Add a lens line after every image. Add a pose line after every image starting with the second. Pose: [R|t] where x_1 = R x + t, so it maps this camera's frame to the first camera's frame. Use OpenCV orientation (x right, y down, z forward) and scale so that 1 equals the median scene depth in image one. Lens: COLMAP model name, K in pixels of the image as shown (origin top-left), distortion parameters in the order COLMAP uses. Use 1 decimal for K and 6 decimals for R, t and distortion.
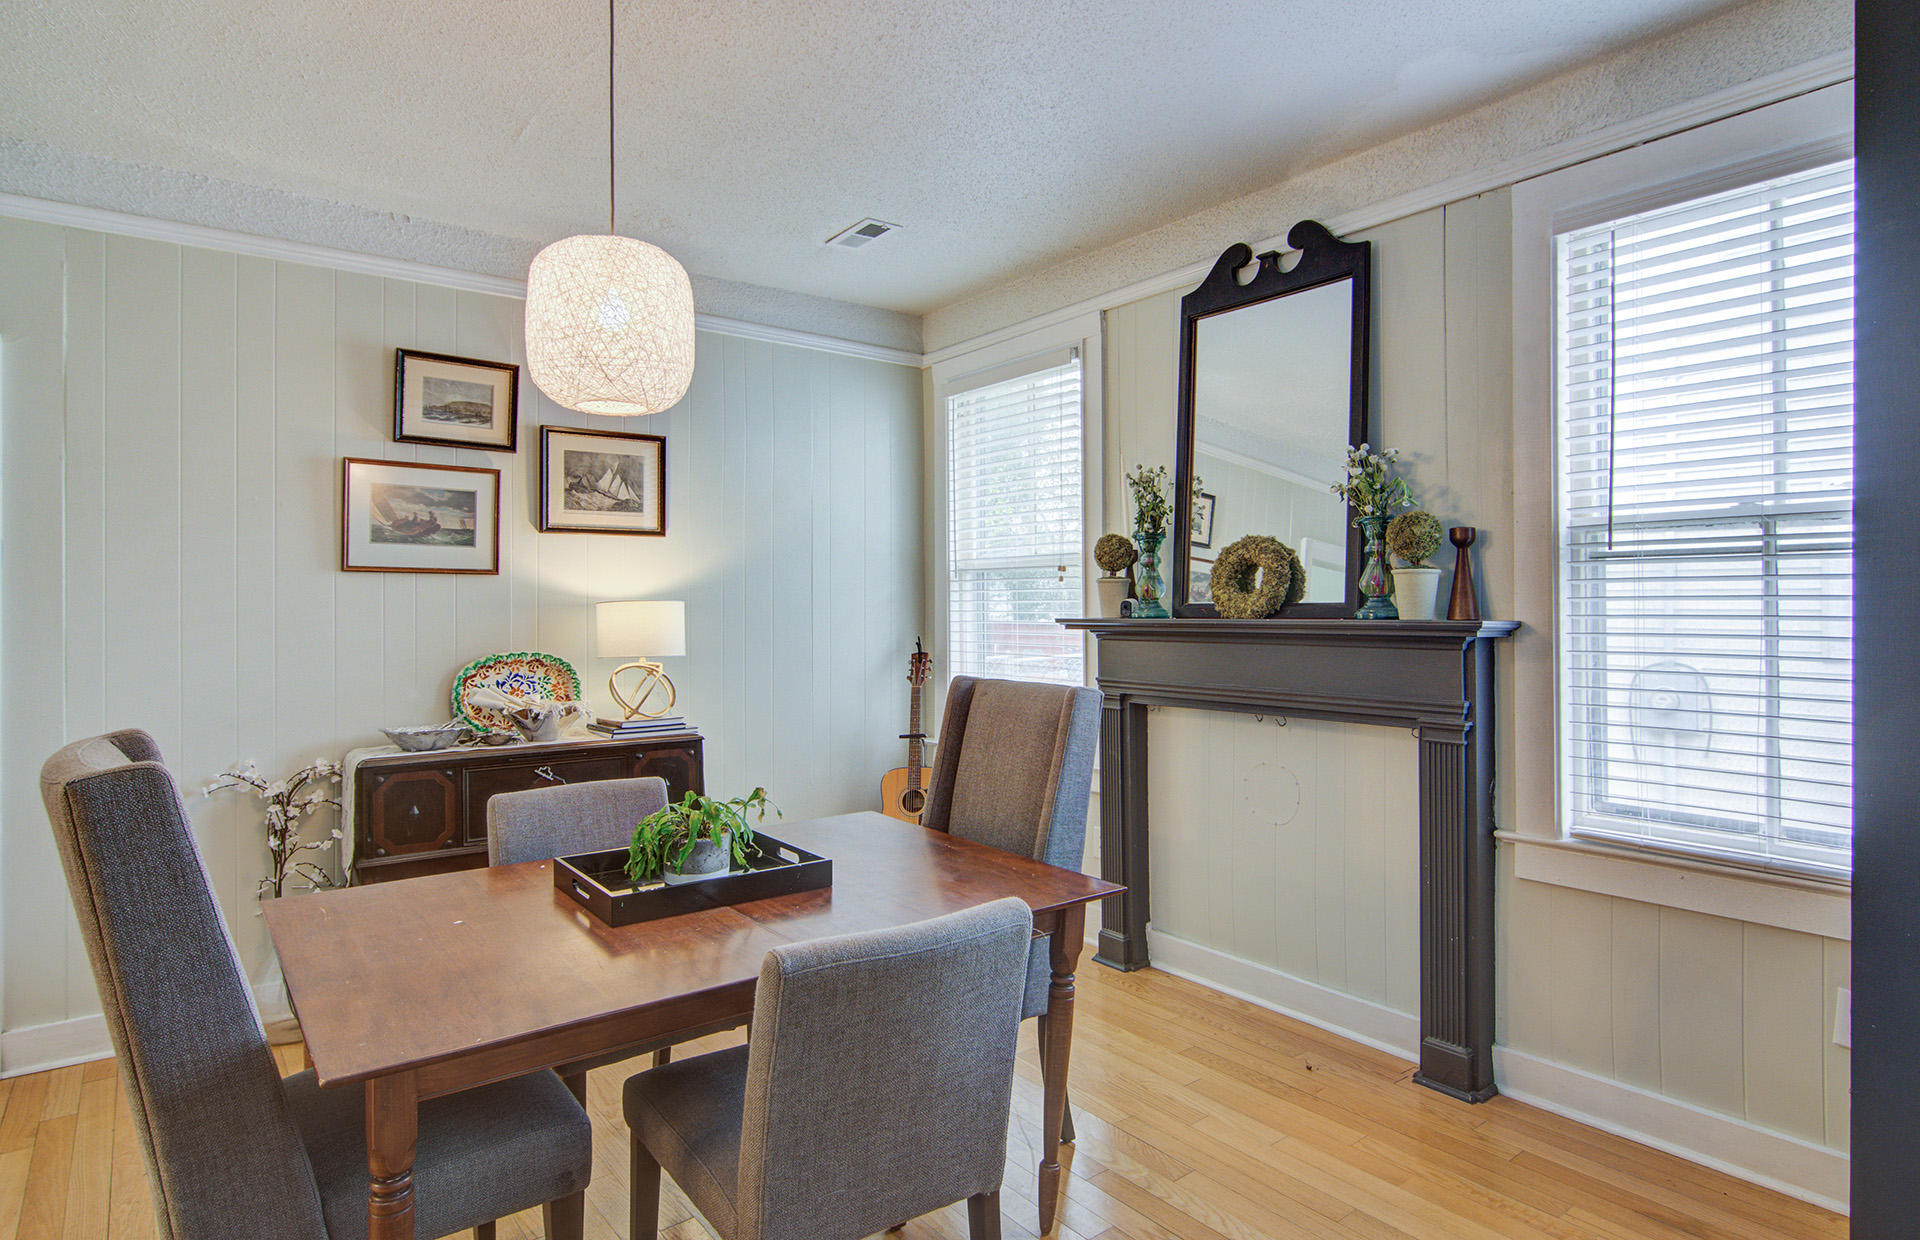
lens RADIAL K [[1034.2, 0, 945.2], [0, 1034.2, 613.9], [0, 0, 1]] dist [-0.005371, 0.000894]
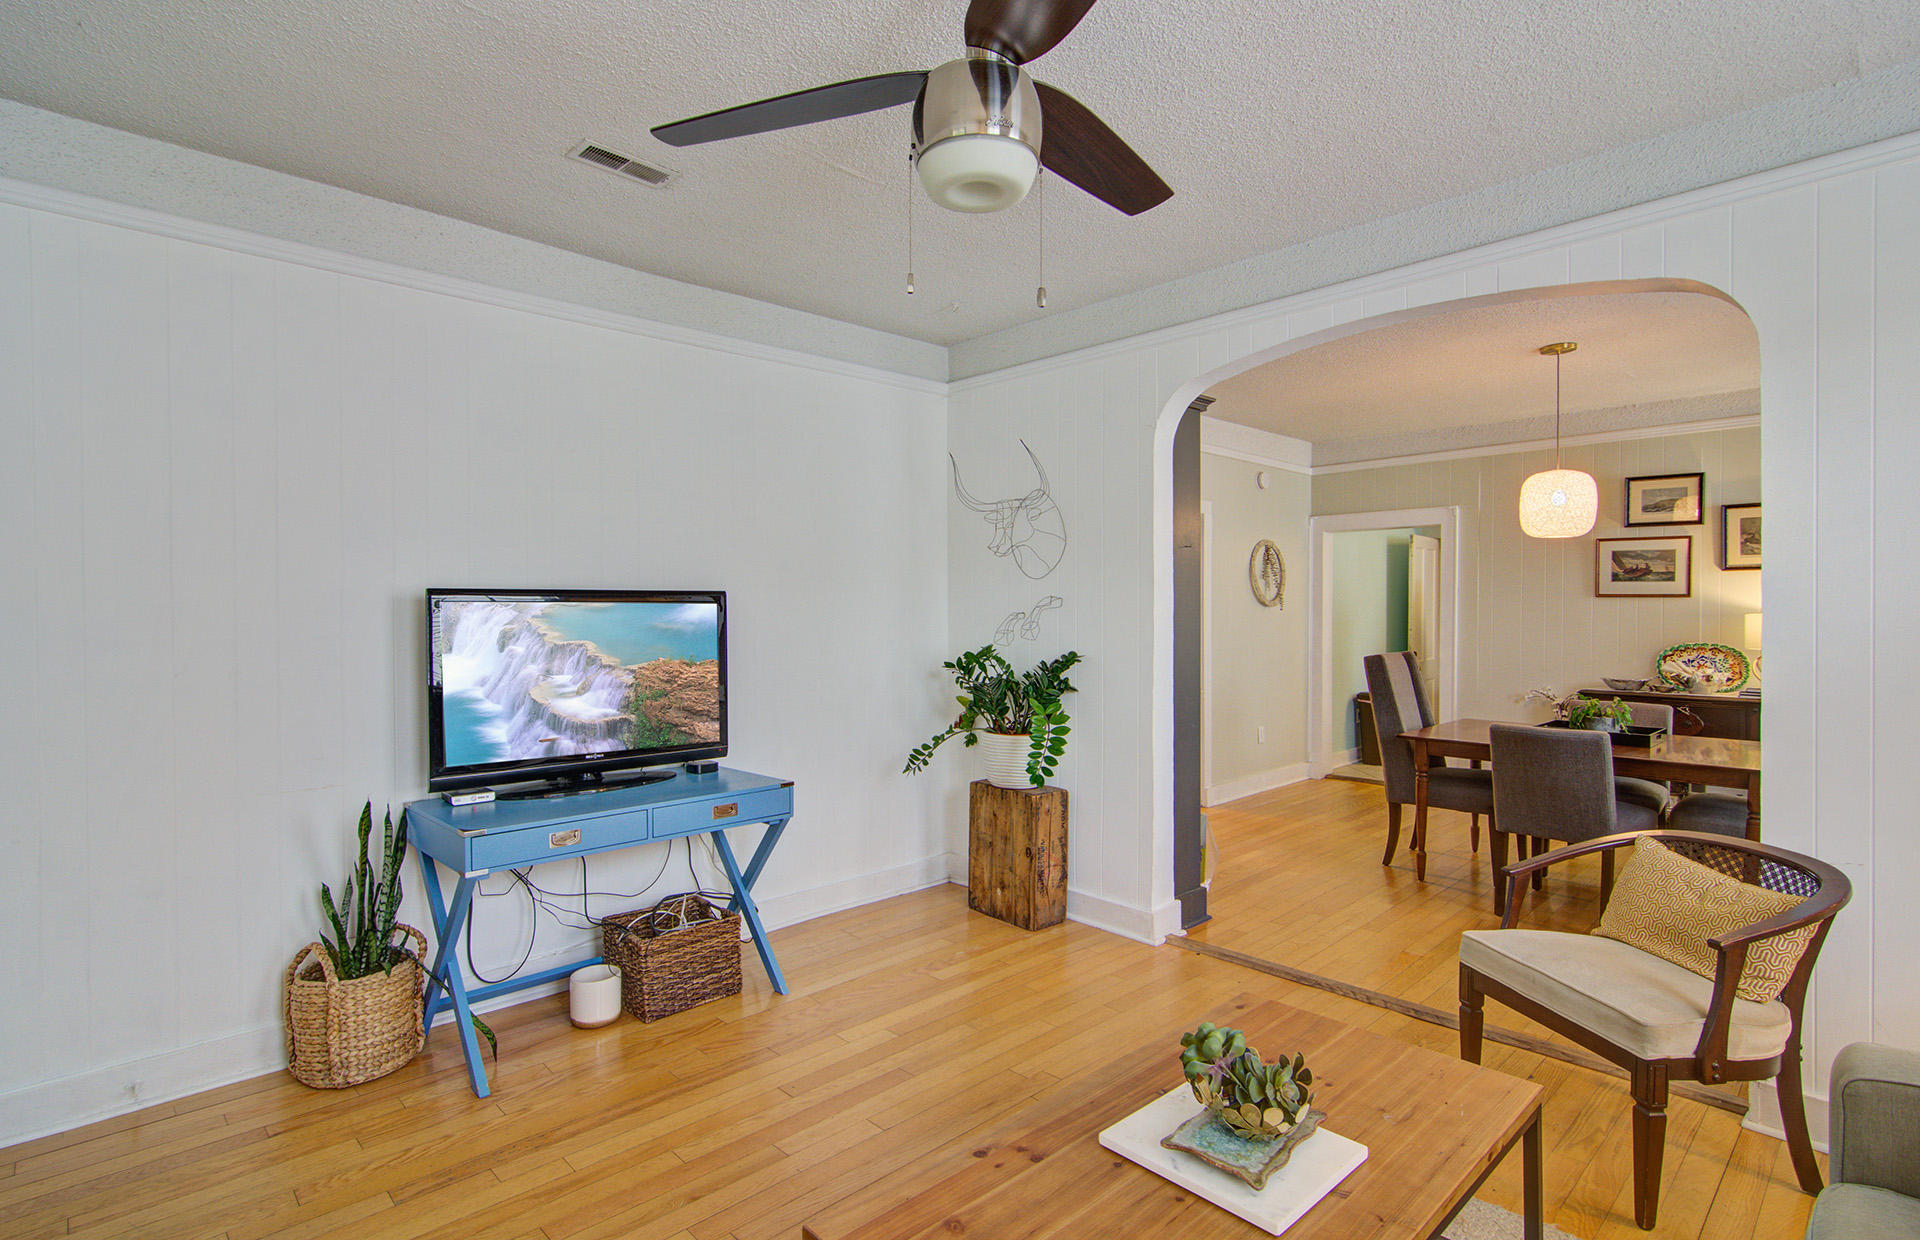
lens RADIAL K [[950.5, 0, 950.9], [0, 950.5, 615.8], [0, 0, 1]] dist [-0.004738, 0.003771]
pose [[0.105613, 0.009938, -0.994358, 1.012412], [-0.013377, 0.999874, 0.008573, -0.004006], [0.994317, 0.012396, 0.105733, -0.385233]]
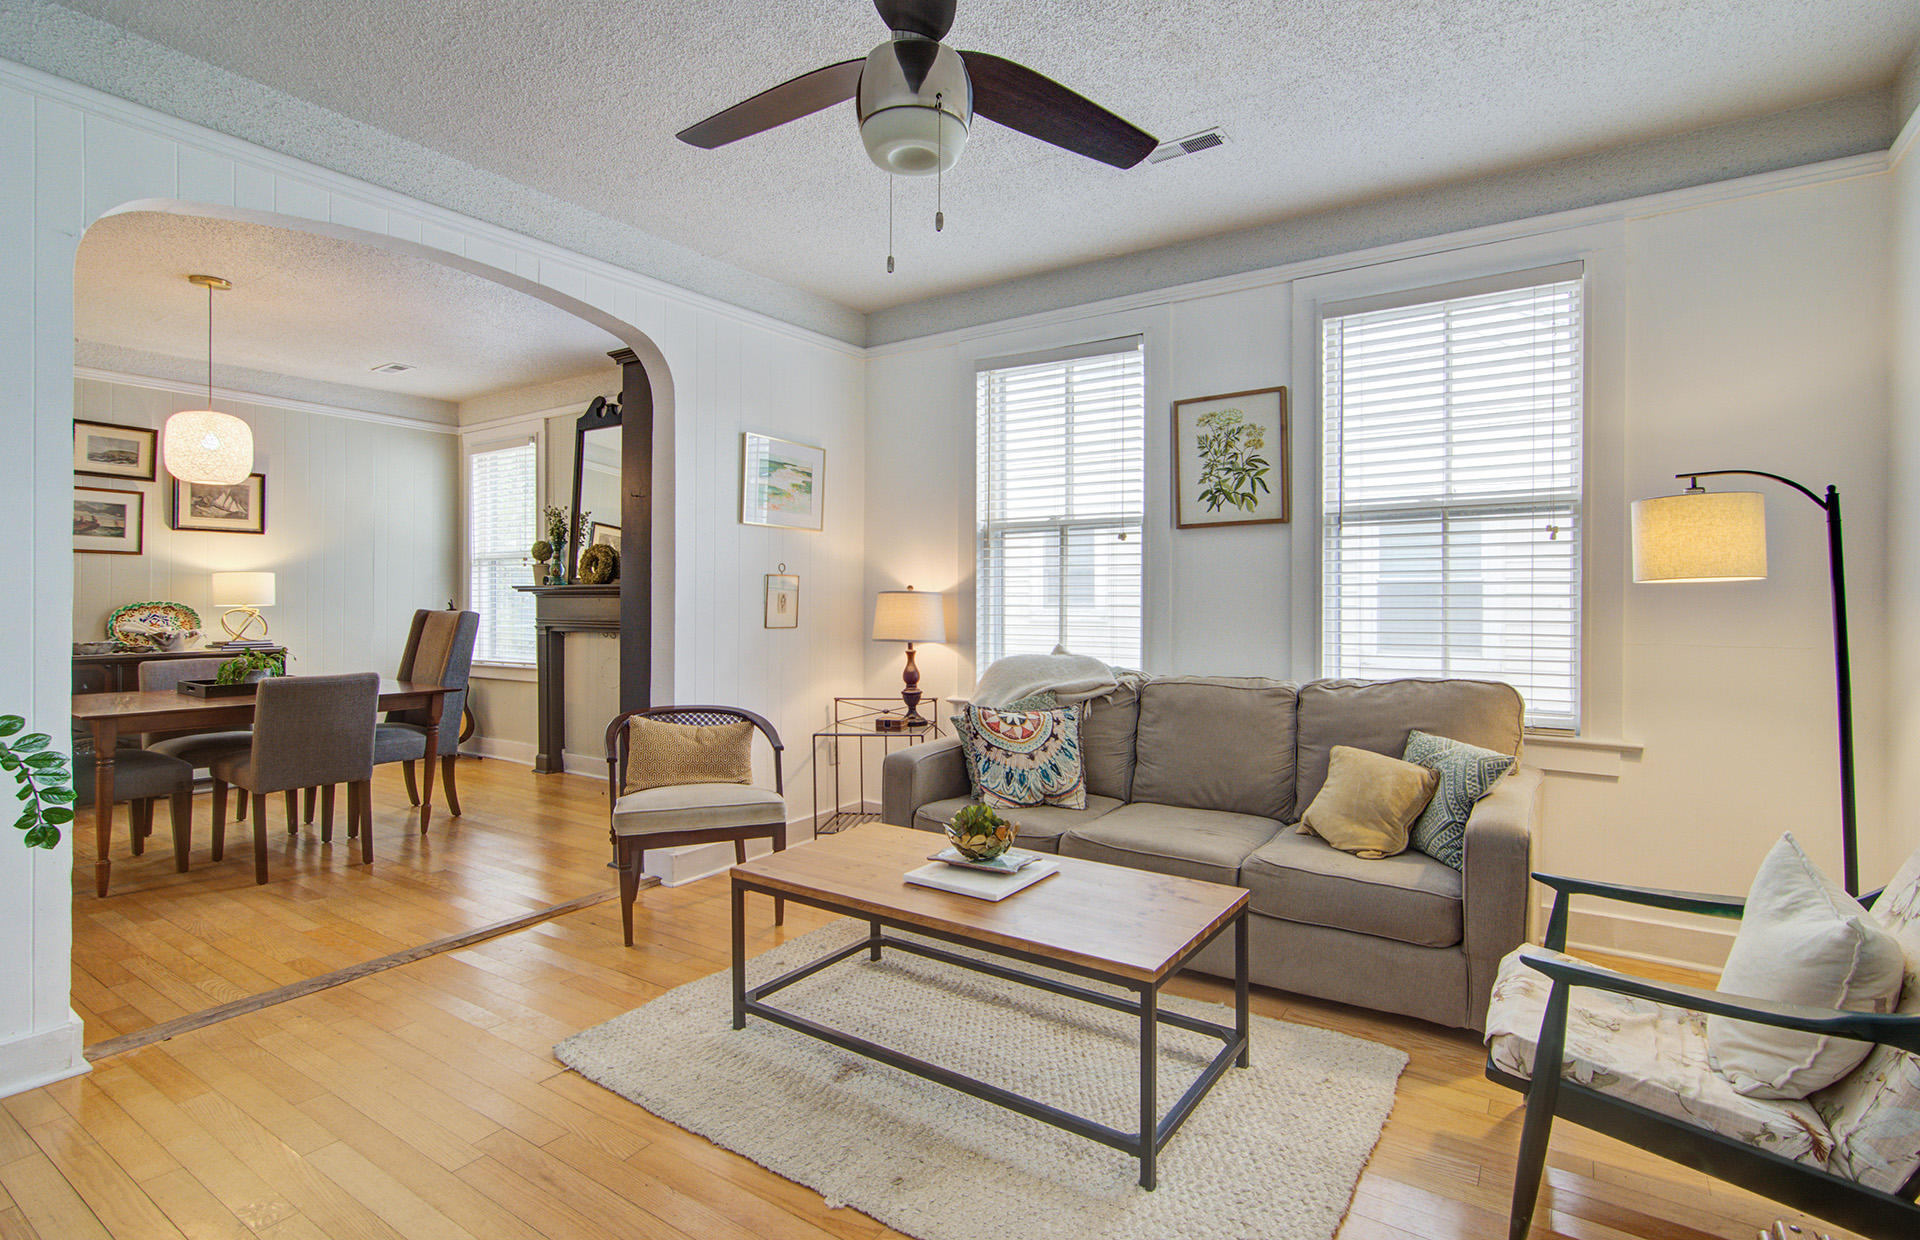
lens RADIAL K [[950.5, 0, 965.5], [0, 950.5, 604.6], [0, 0, 1]] dist [-0.004738, 0.003771]
pose [[0.948939, 0.006846, 0.315386, 0.350558], [-0.005490, 0.999971, -0.005190, 0.043579], [-0.315412, 0.003193, 0.948949, -0.882941]]
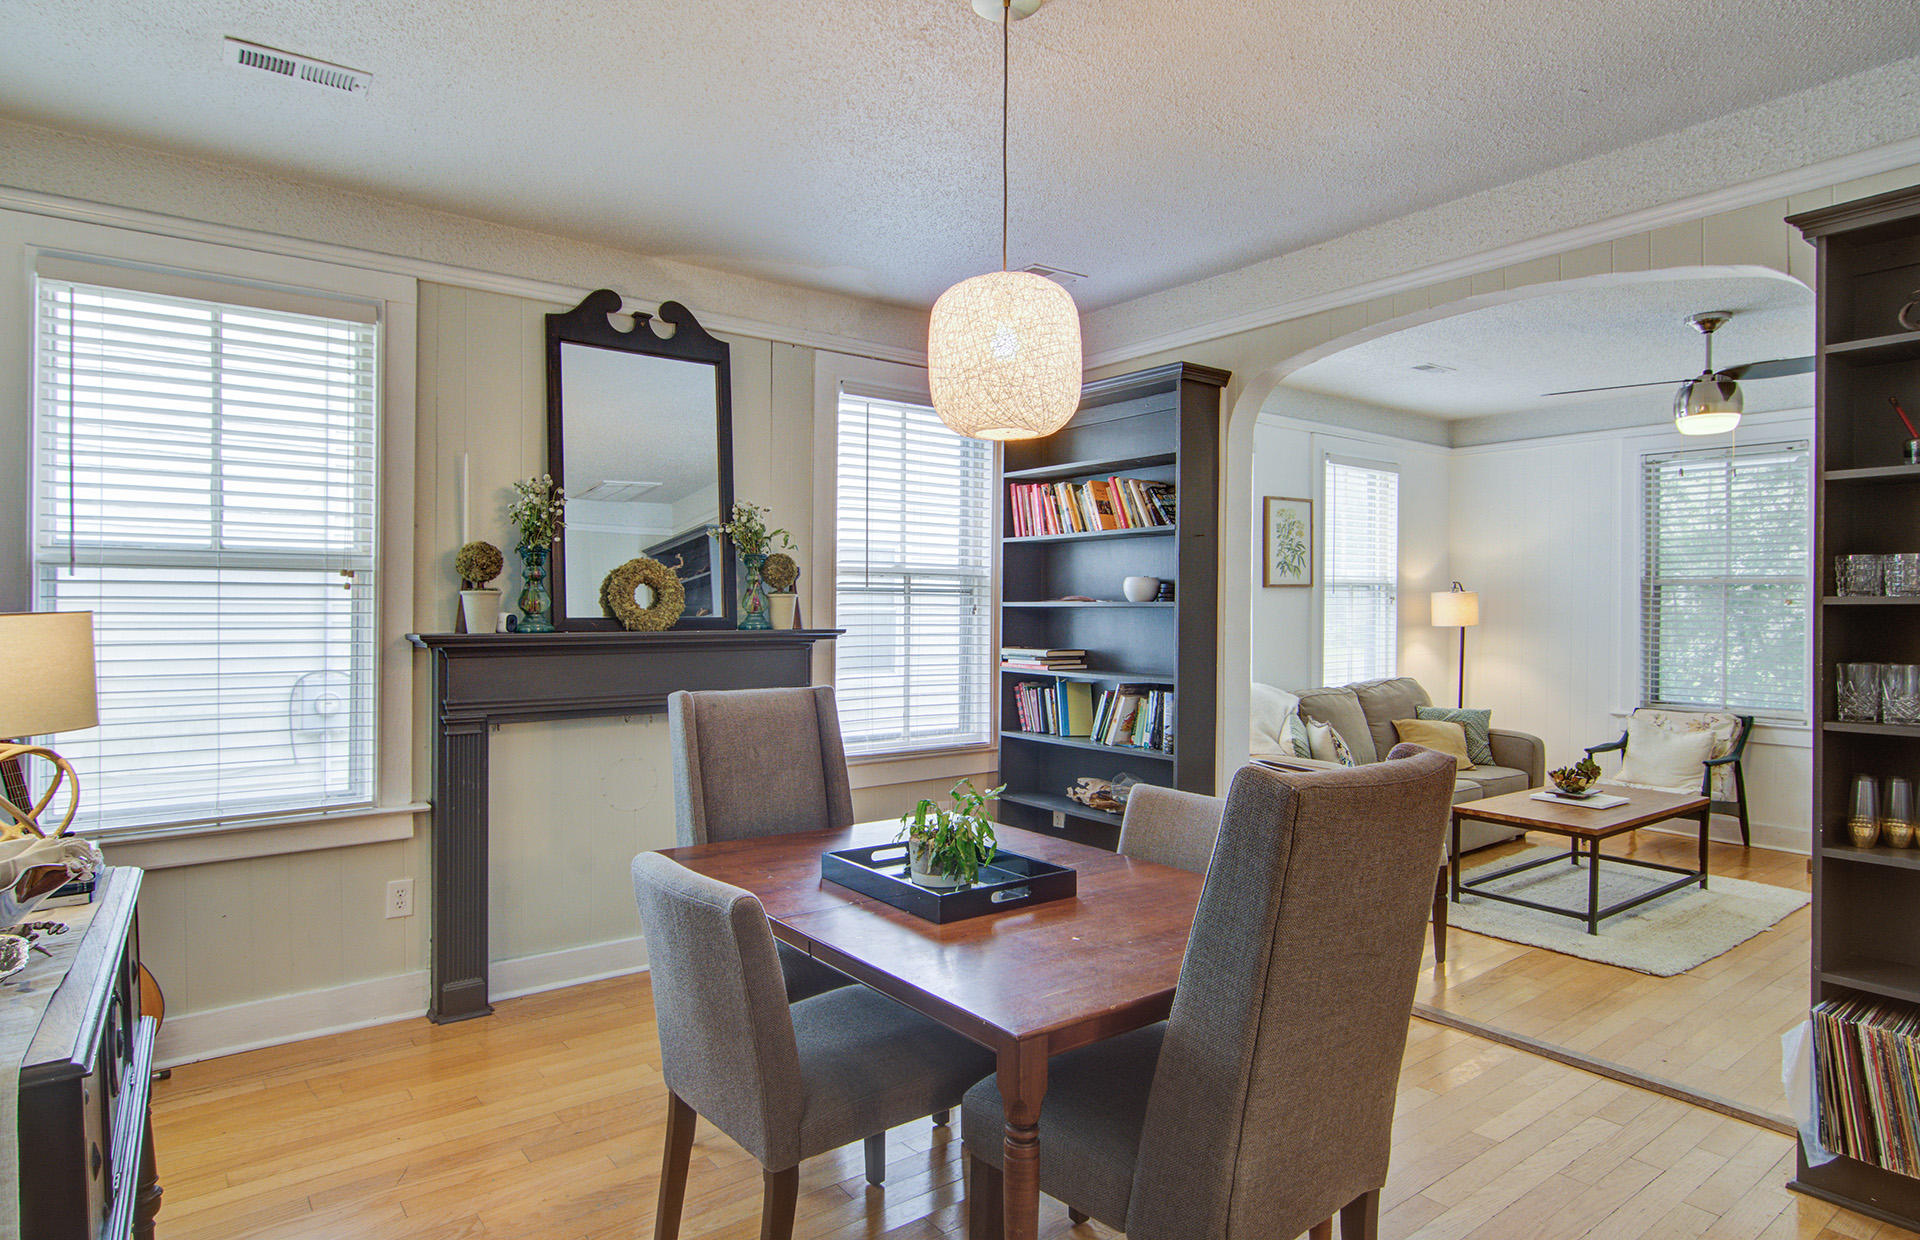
lens RADIAL K [[1034.2, 0, 982.8], [0, 1034.2, 648.1], [0, 0, 1]] dist [-0.005371, 0.000894]
pose [[0.003236, -0.024780, 0.999688, -0.765343], [0.011409, 0.999629, 0.024742, -0.000281], [-0.999930, 0.011326, 0.003517, 0.561955]]
